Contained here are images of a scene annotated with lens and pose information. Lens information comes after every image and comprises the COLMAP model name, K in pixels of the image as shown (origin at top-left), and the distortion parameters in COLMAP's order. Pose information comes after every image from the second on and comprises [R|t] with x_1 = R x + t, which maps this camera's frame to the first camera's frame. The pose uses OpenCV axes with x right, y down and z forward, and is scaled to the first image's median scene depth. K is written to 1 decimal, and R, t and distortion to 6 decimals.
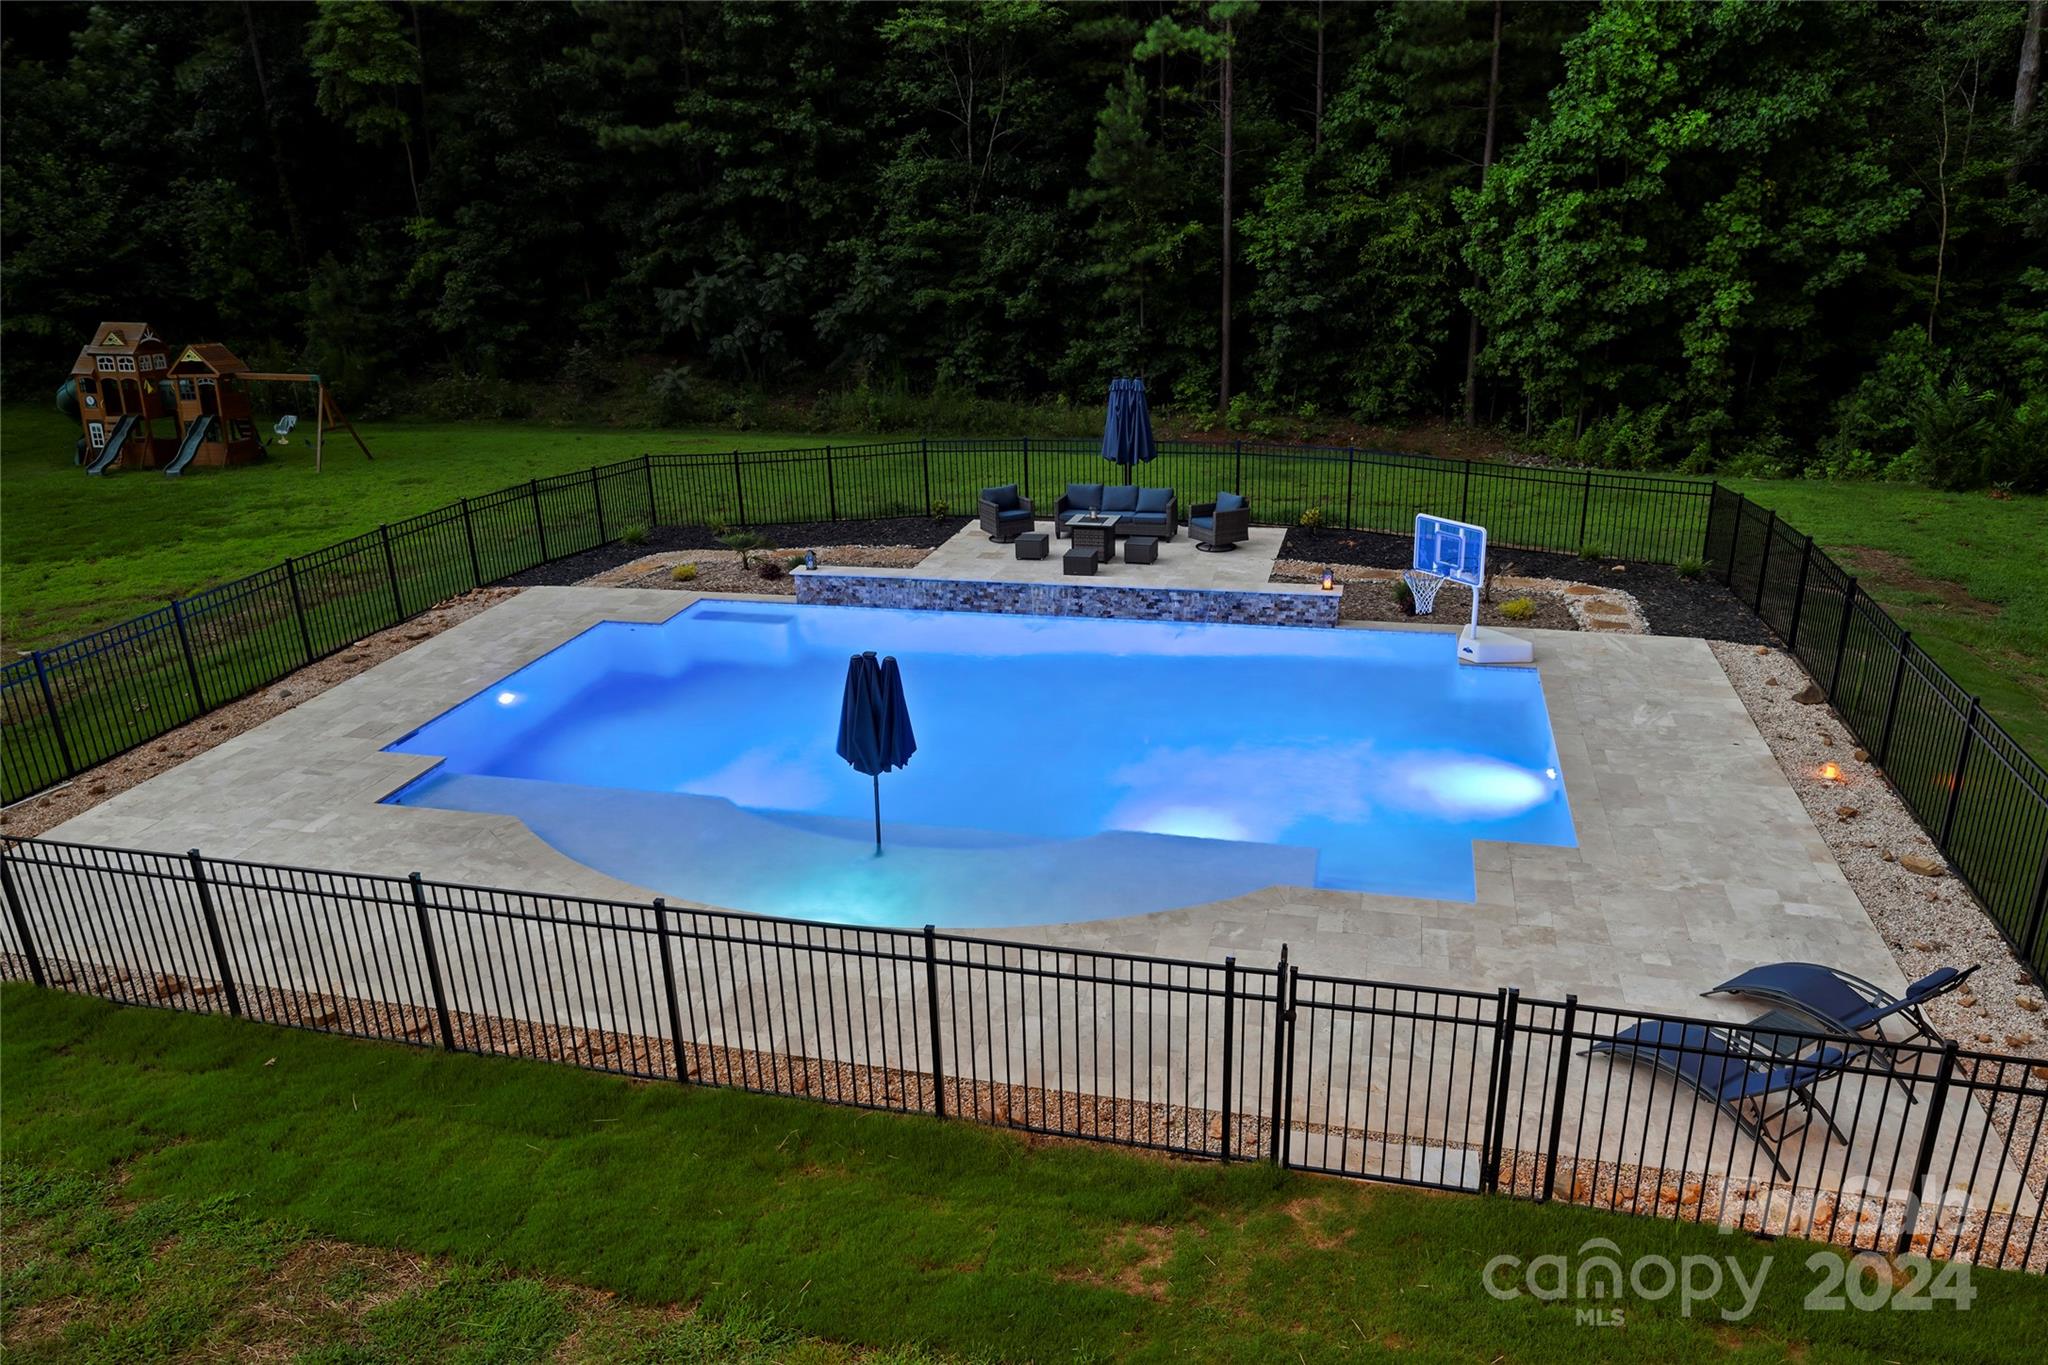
lens RADIAL K [[1412.1, 0, 1024.0], [0, 1412.1, 682.5], [0, 0, 1]] dist [-0.006537, 0.002635]
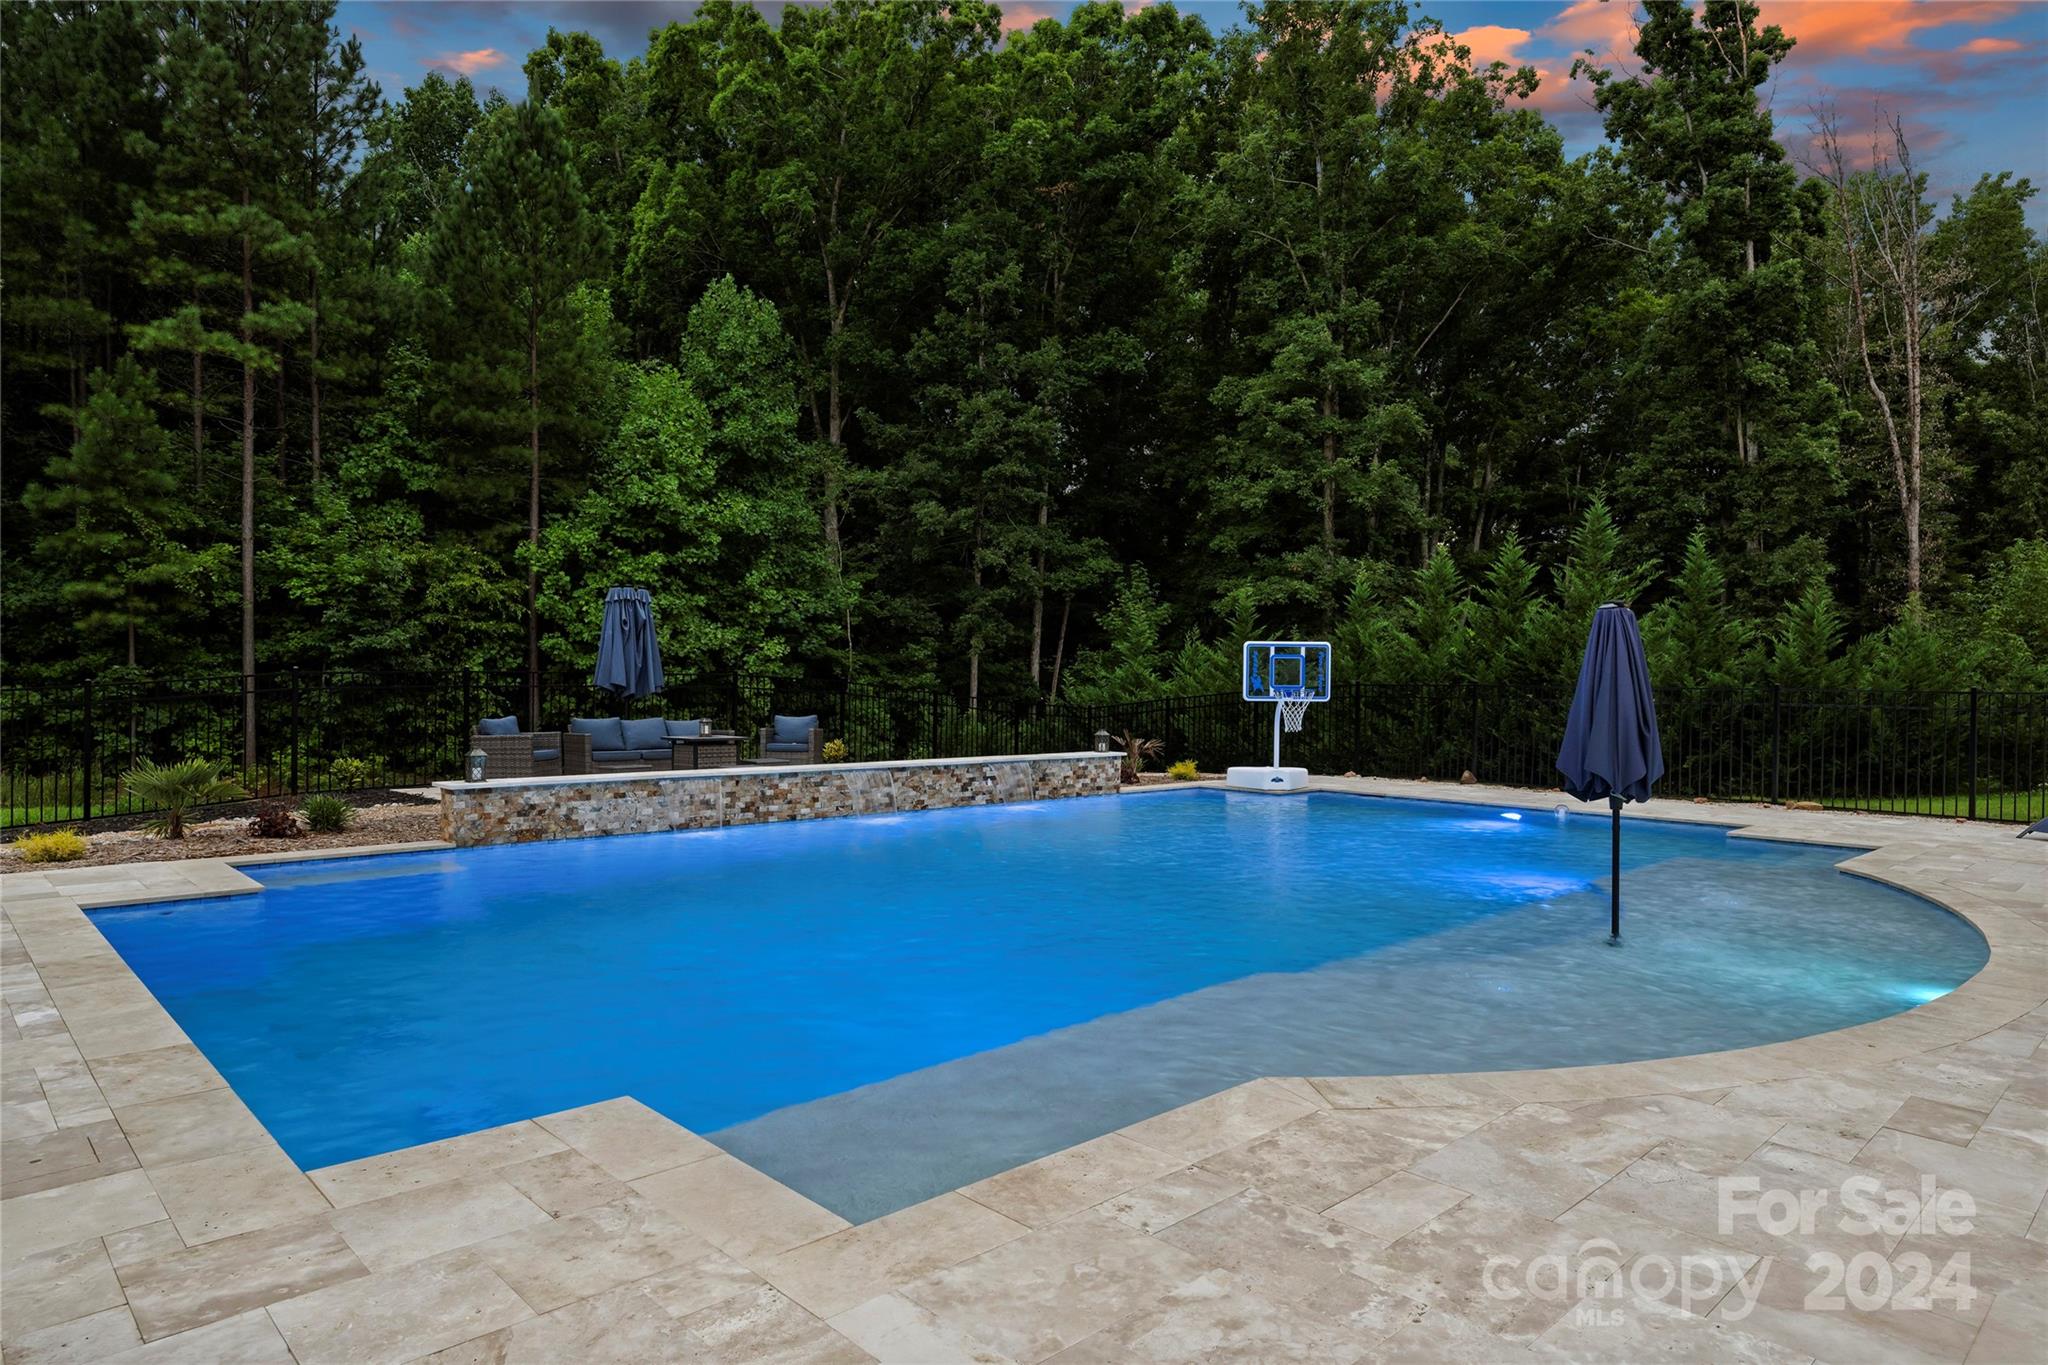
lens RADIAL K [[1192.0, 0, 1024.0], [0, 1192.0, 682.5], [0, 0, 1]] dist [-0.000989, -0.000136]
pose [[0.530544, 0.036998, 0.846849, -0.216430], [0.260538, 0.943568, -0.204449, 0.016459], [-0.806624, 0.329105, 0.490965, 0.298373]]
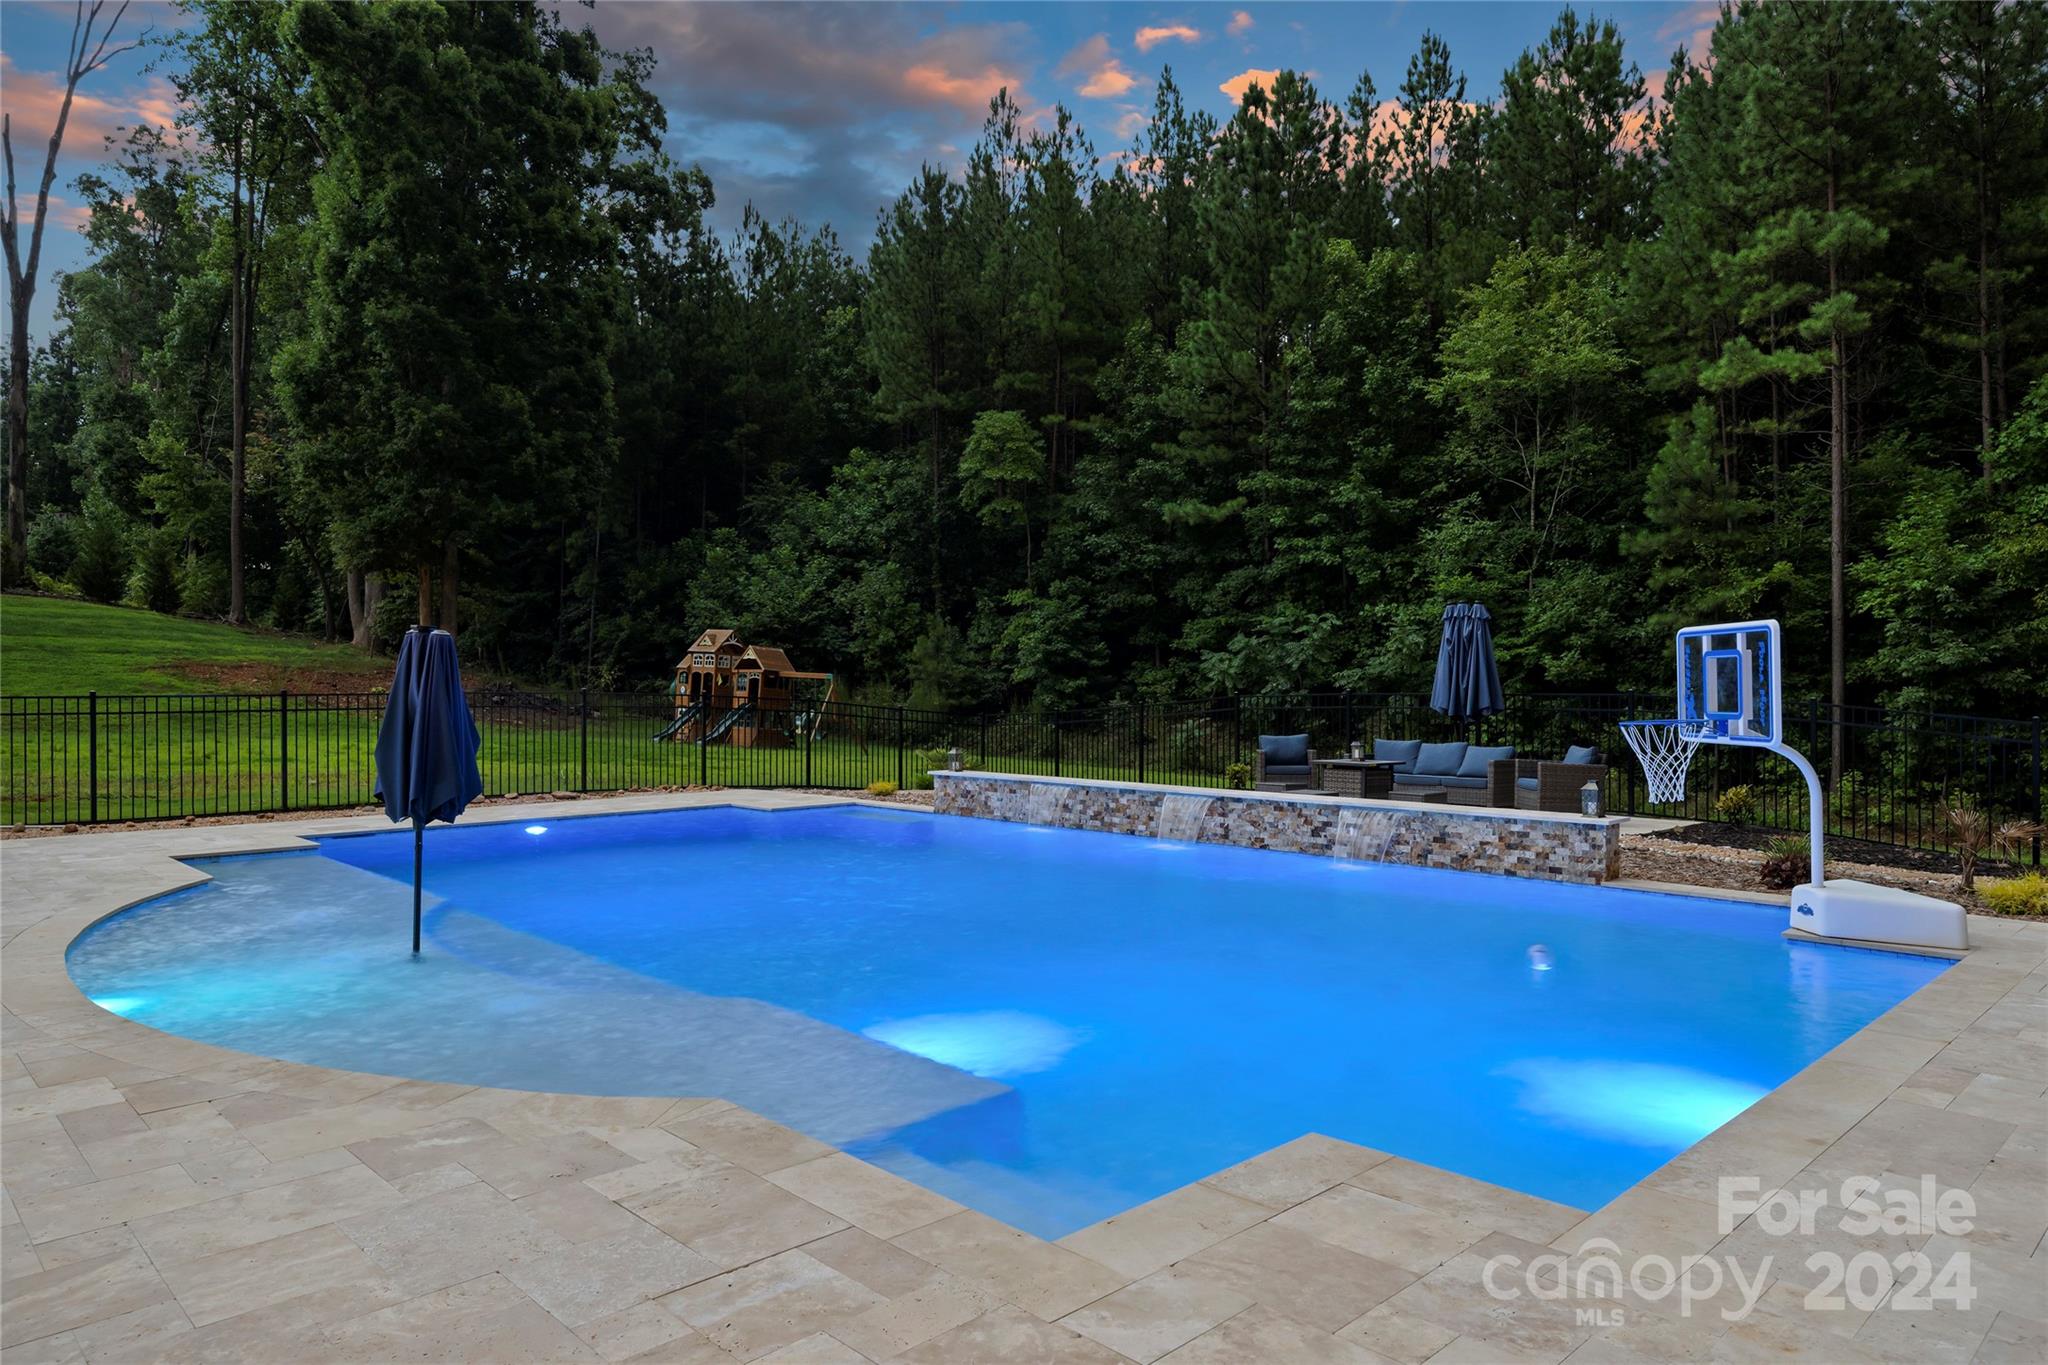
lens RADIAL K [[1284.3, 0, 1024.0], [0, 1284.3, 682.5], [0, 0, 1]] dist [-0.003422, 0.002549]
pose [[0.853273, 0.029649, -0.520622, 0.132841], [-0.202236, 0.939058, -0.277976, 0.034278], [0.480652, 0.342478, 0.807269, 0.206701]]
